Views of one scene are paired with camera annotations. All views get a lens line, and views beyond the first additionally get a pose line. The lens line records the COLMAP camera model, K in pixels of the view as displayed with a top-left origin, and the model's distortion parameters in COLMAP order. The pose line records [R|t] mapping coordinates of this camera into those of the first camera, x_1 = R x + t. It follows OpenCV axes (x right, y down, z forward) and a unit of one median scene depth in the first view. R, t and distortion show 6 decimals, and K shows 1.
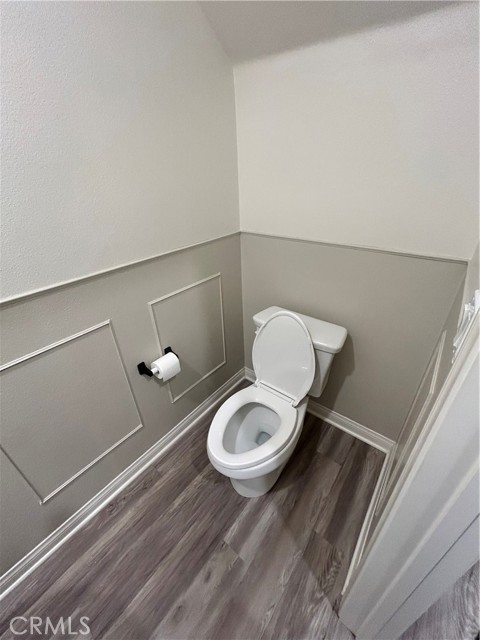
lens RADIAL K [[257.9, 0, 241.6], [0, 257.9, 316.1], [0, 0, 1]] dist [-0.002162, 0.001375]
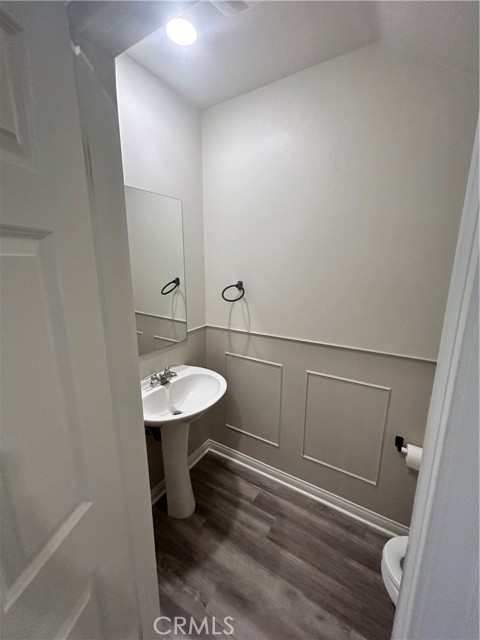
lens RADIAL K [[257.9, 0, 240.4], [0, 257.9, 316.5], [0, 0, 1]] dist [-0.002162, 0.001375]
pose [[0.129734, 0.255062, -0.958182, 0.530324], [-0.492700, 0.855188, 0.160936, -0.123965], [0.860474, 0.451217, 0.236616, -0.157082]]
